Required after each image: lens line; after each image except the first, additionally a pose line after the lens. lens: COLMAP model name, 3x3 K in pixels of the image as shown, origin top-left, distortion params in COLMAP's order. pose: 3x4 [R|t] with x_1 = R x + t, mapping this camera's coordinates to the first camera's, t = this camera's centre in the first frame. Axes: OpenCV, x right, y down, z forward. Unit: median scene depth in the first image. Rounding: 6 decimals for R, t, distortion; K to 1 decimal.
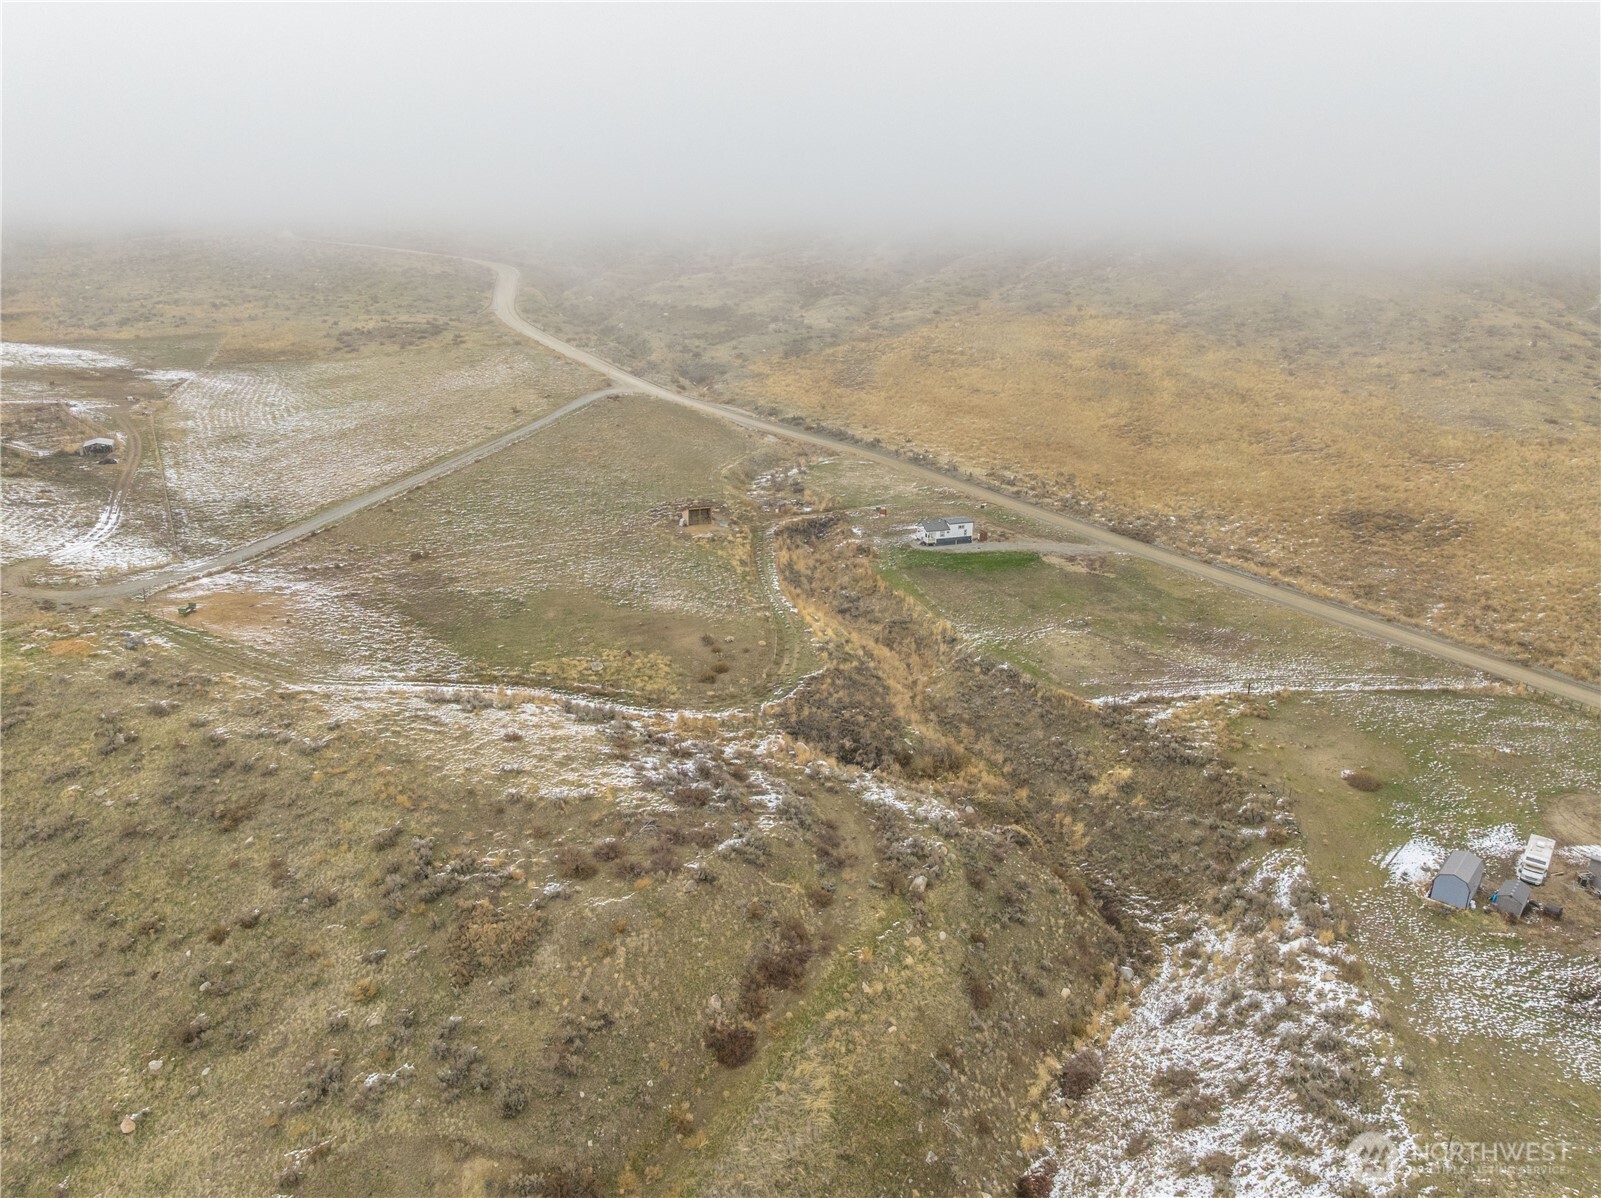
lens RADIAL K [[1130.0, 0, 803.3], [0, 1130.0, 599.4], [0, 0, 1]] dist [-0.047787, 0.015621]
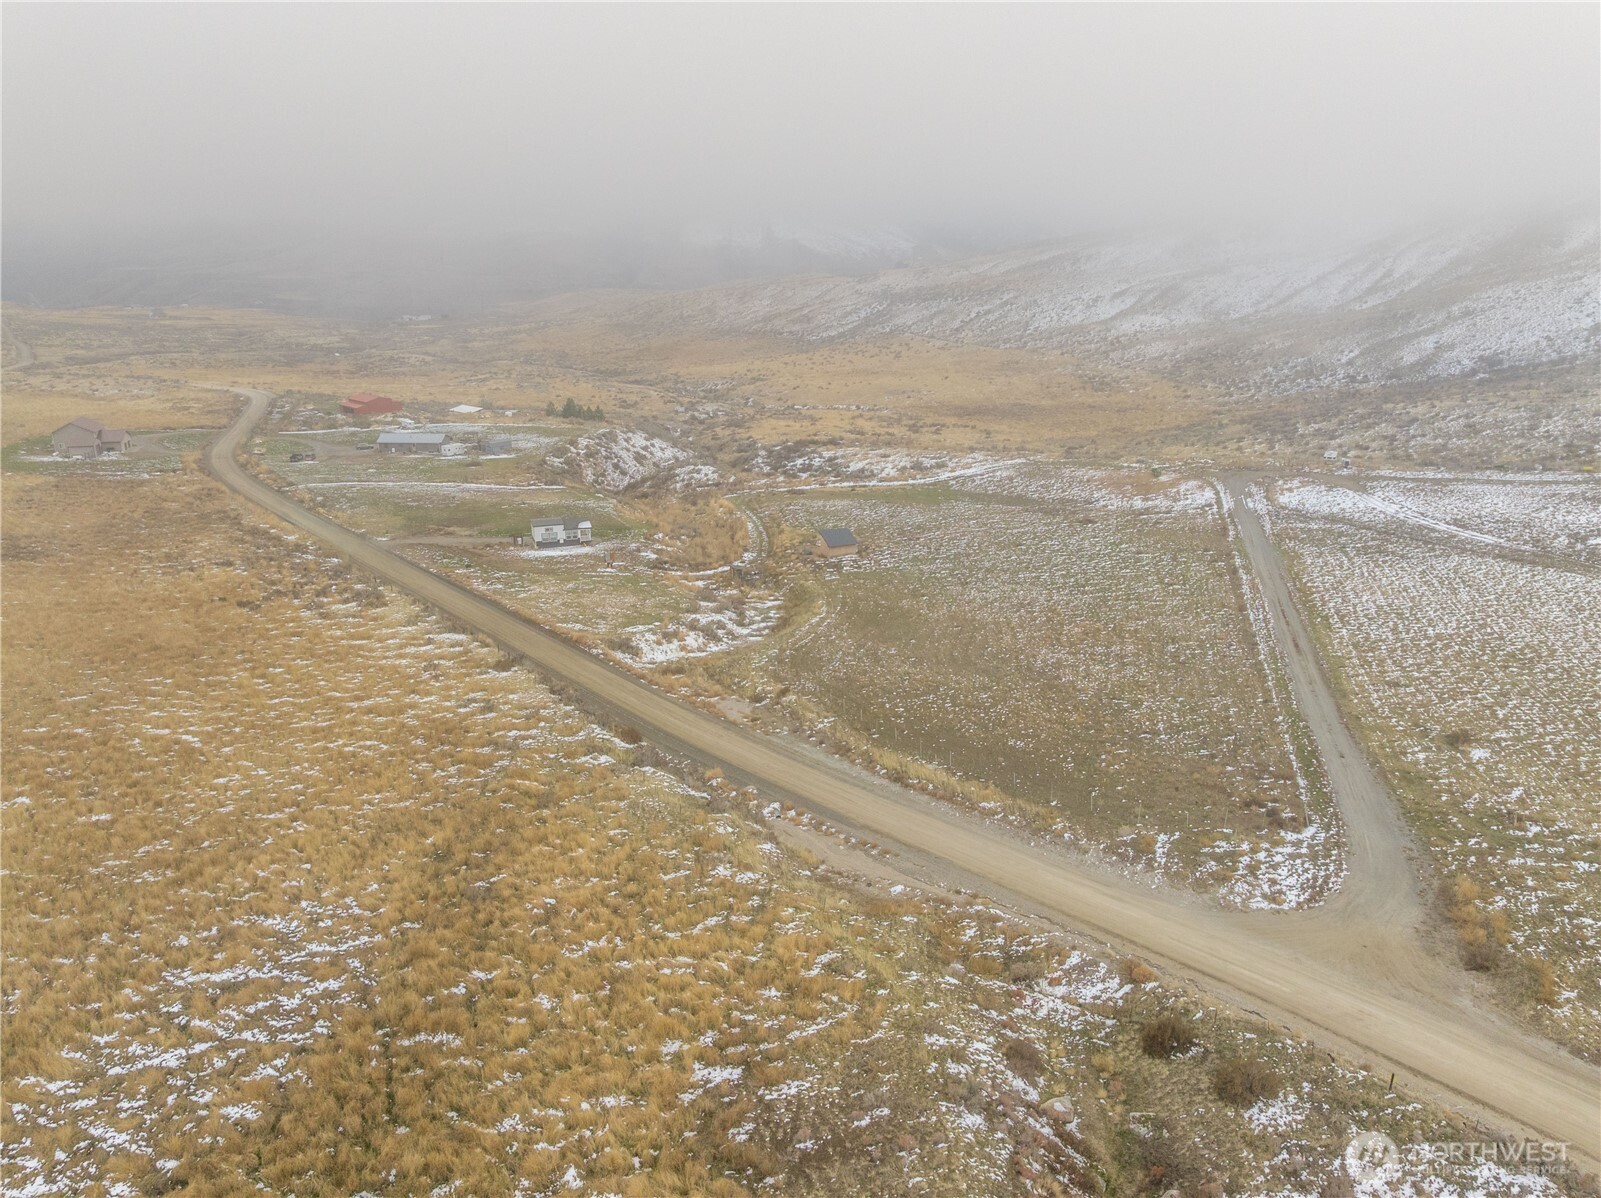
lens RADIAL K [[1130.0, 0, 798.4], [0, 1130.0, 603.5], [0, 0, 1]] dist [-0.047787, 0.015621]
pose [[-0.999791, -0.020225, 0.003139, -0.065468], [-0.014155, 0.794038, 0.607704, -0.530805], [-0.014783, 0.607532, -0.794158, 1.632112]]
